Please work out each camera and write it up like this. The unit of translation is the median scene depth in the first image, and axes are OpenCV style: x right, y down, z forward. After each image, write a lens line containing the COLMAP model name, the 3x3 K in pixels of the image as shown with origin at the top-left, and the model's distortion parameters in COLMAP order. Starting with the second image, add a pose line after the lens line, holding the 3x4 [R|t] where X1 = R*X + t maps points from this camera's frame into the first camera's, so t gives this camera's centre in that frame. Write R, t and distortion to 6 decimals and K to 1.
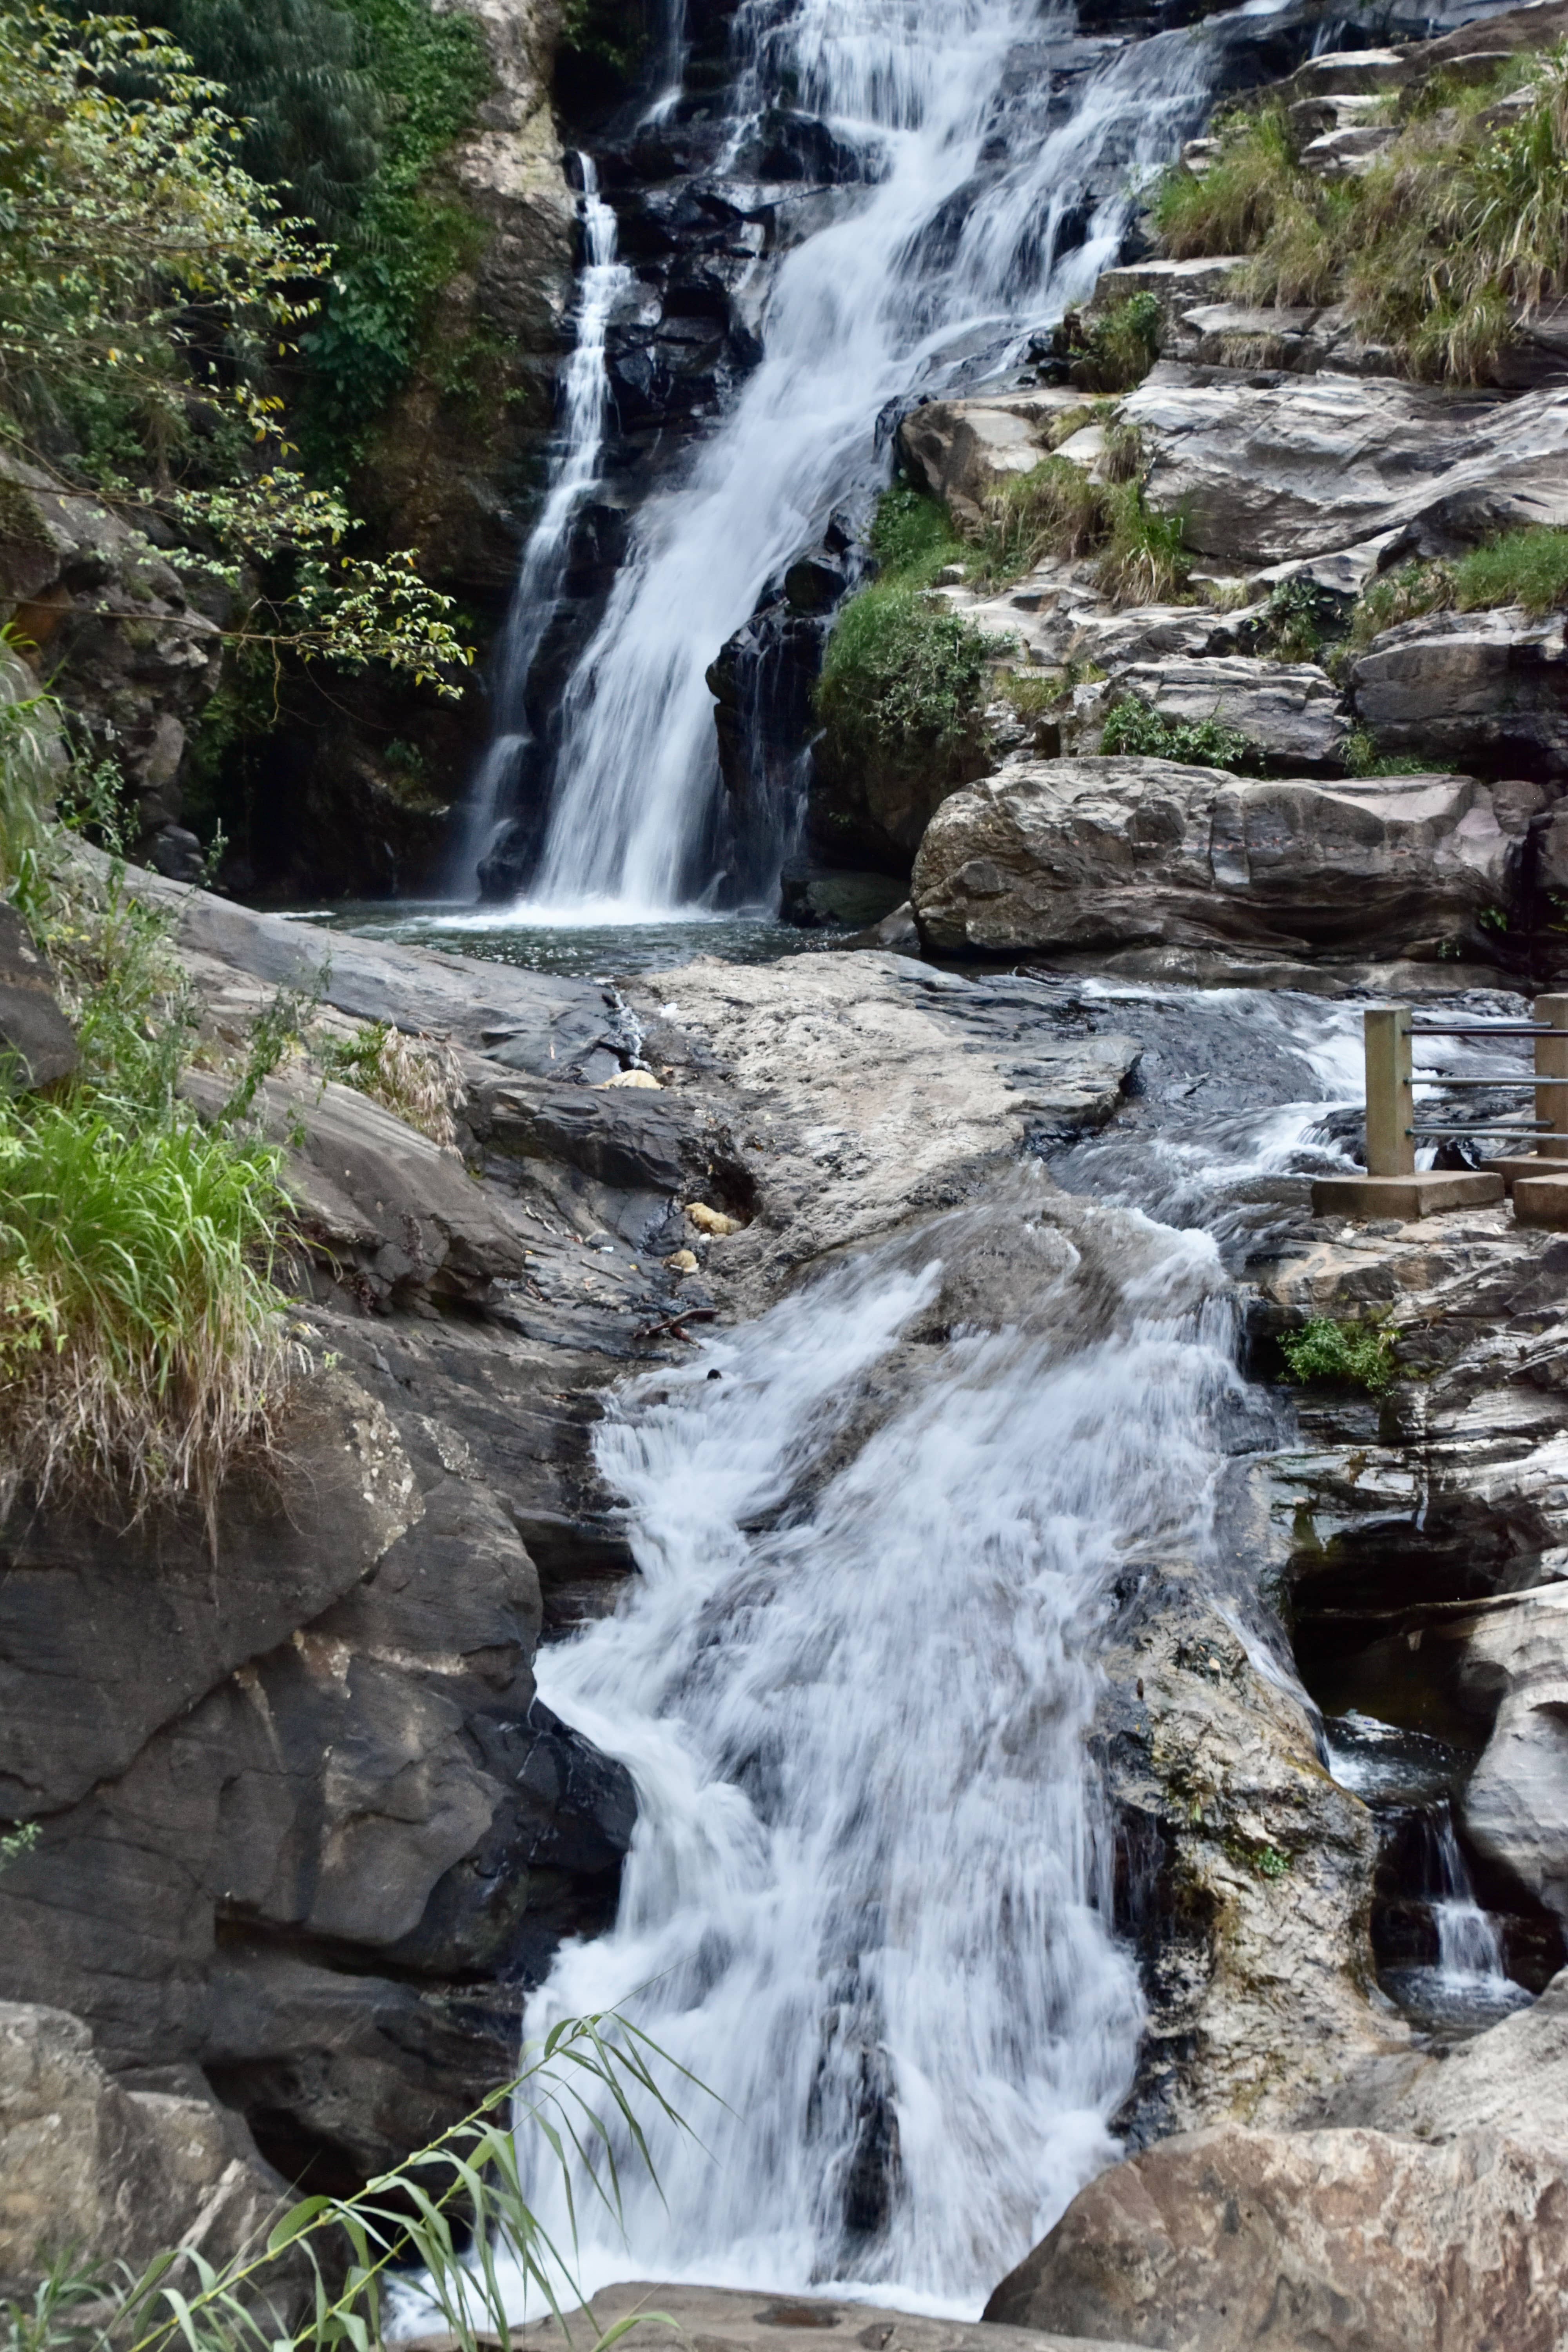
lens RADIAL K [[5136.8, 0, 785.9], [0, 5136.8, 1171.6], [0, 0, 1]] dist [0.727740, 0.000000]
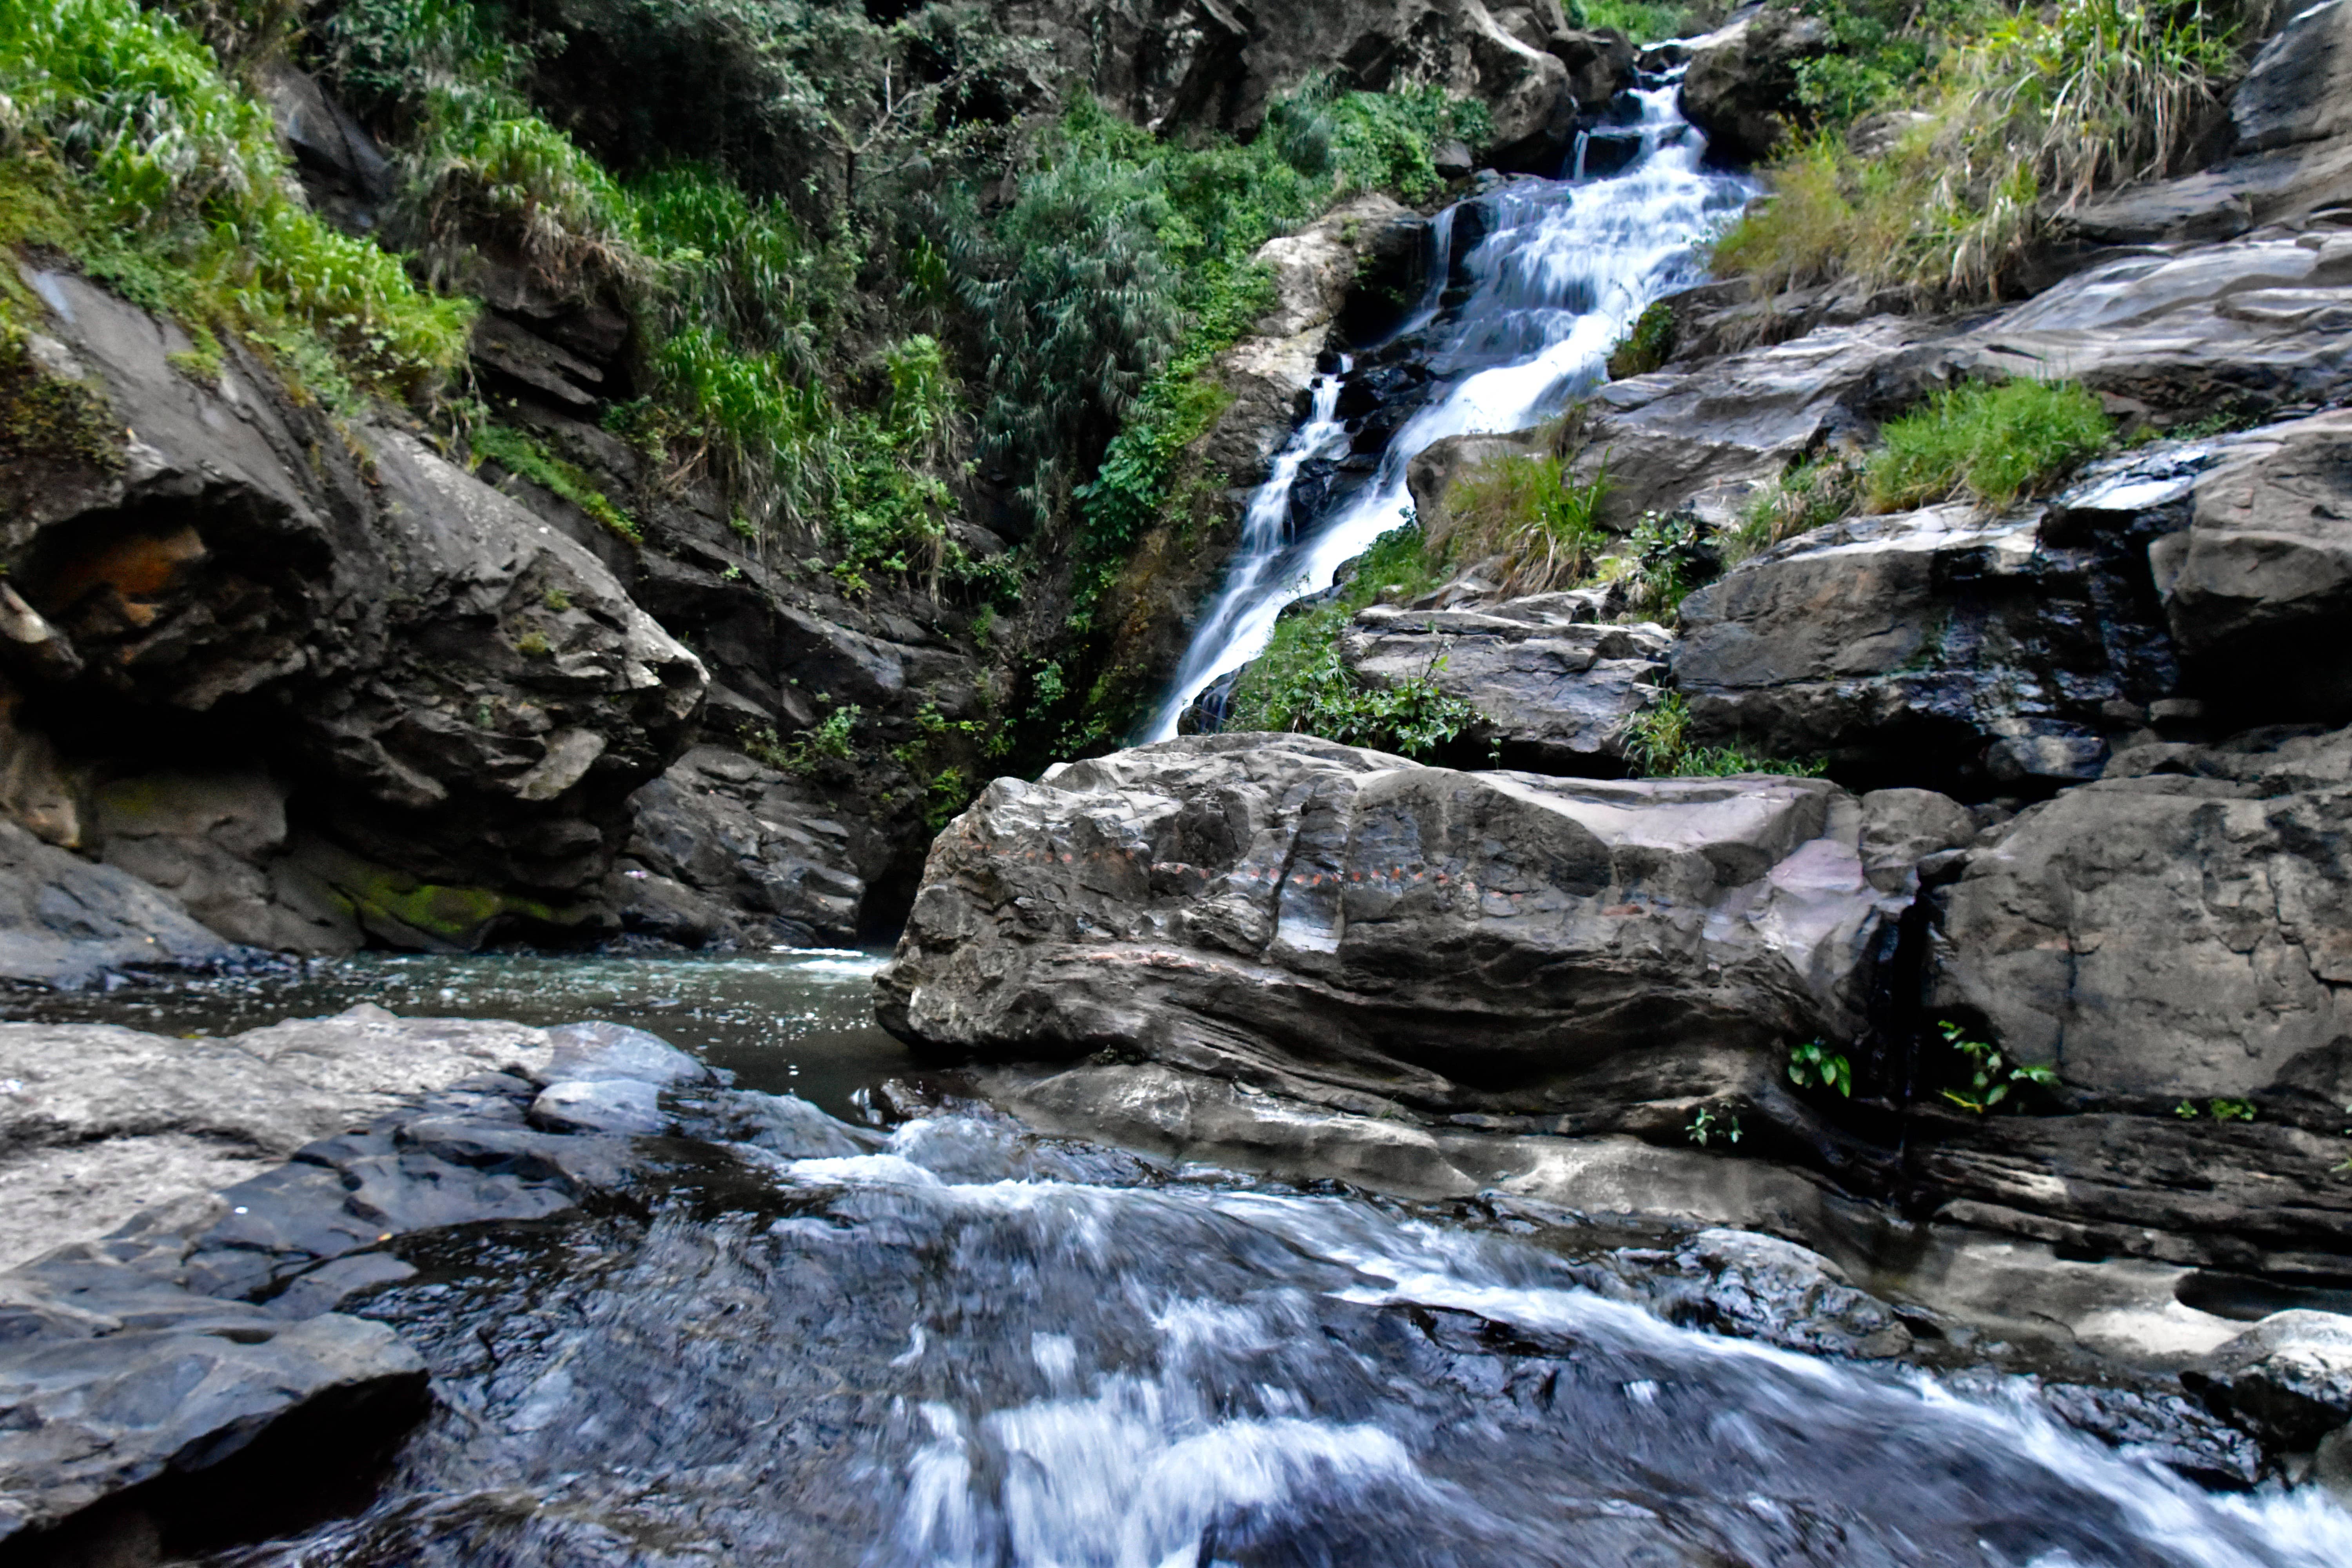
lens RADIAL K [[2196.3, 0, 1171.7], [0, 2196.3, 795.7], [0, 0, 1]] dist [-0.014126, 0.000000]
pose [[0.940557, 0.041932, -0.337036, 0.140481], [-0.087473, 0.988780, -0.121090, -0.042121], [0.328177, 0.143374, 0.933672, 0.767439]]
